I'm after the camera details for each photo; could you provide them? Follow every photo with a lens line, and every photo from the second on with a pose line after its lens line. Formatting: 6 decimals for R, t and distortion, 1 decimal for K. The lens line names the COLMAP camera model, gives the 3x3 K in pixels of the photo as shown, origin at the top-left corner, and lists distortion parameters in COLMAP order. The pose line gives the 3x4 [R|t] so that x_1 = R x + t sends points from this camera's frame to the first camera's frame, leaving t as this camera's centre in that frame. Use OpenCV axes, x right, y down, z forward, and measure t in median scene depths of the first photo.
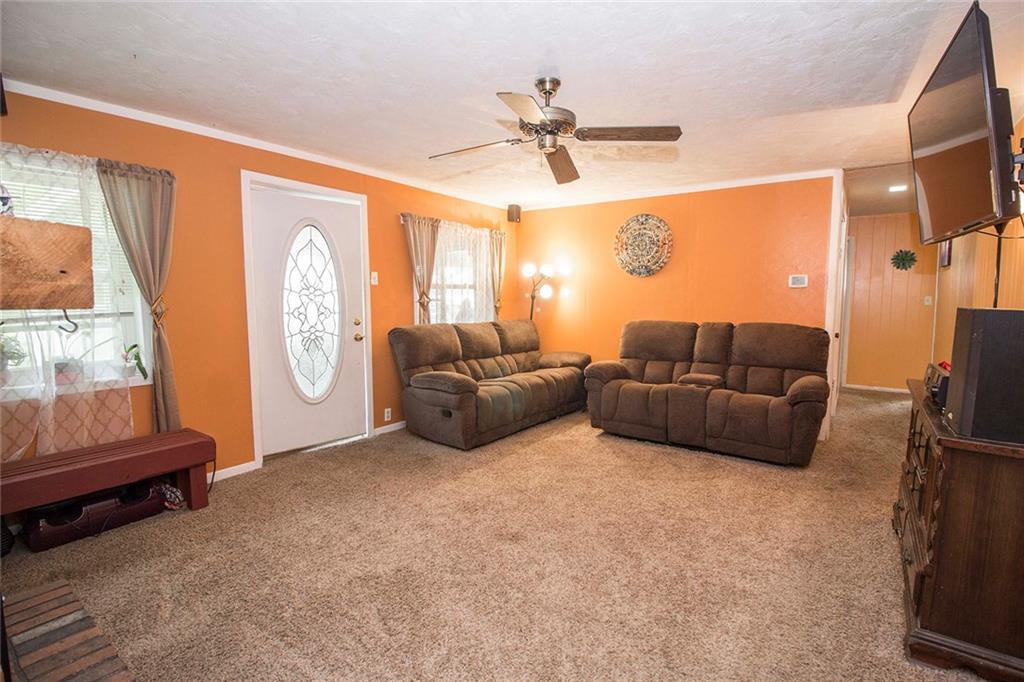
lens RADIAL K [[483.0, 0, 515.2], [0, 483.0, 343.2], [0, 0, 1]] dist [-0.018624, -0.001925]
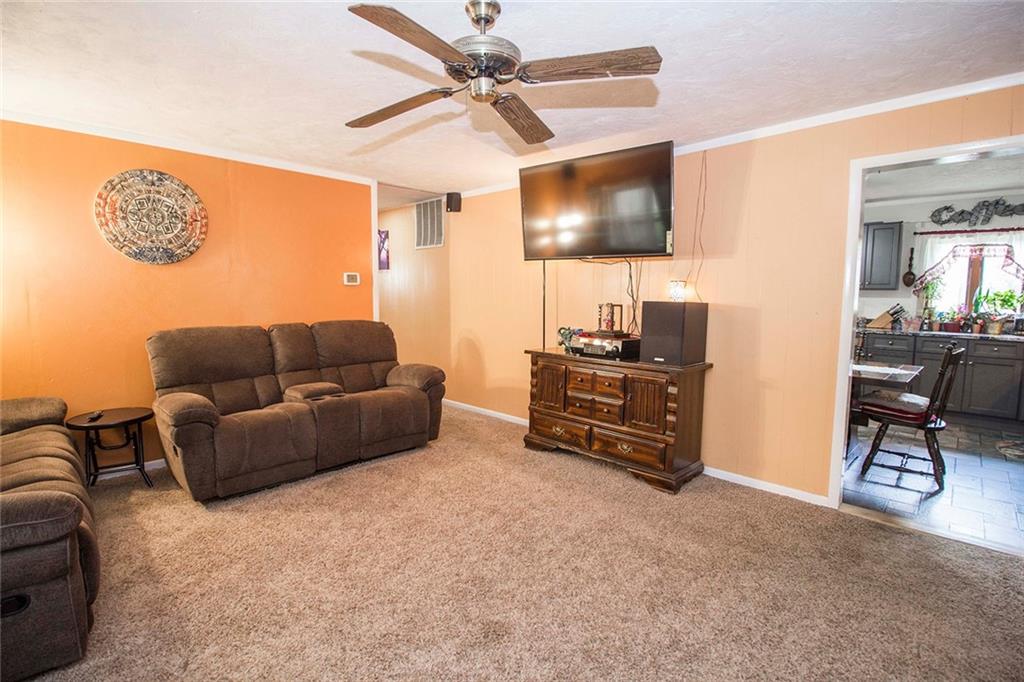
lens RADIAL K [[483.0, 0, 516.4], [0, 483.0, 338.5], [0, 0, 1]] dist [-0.018624, -0.001925]
pose [[0.118603, -0.088086, 0.989027, -0.566984], [0.091713, 0.992771, 0.077422, -0.067410], [-0.988697, 0.081524, 0.125824, 0.717718]]
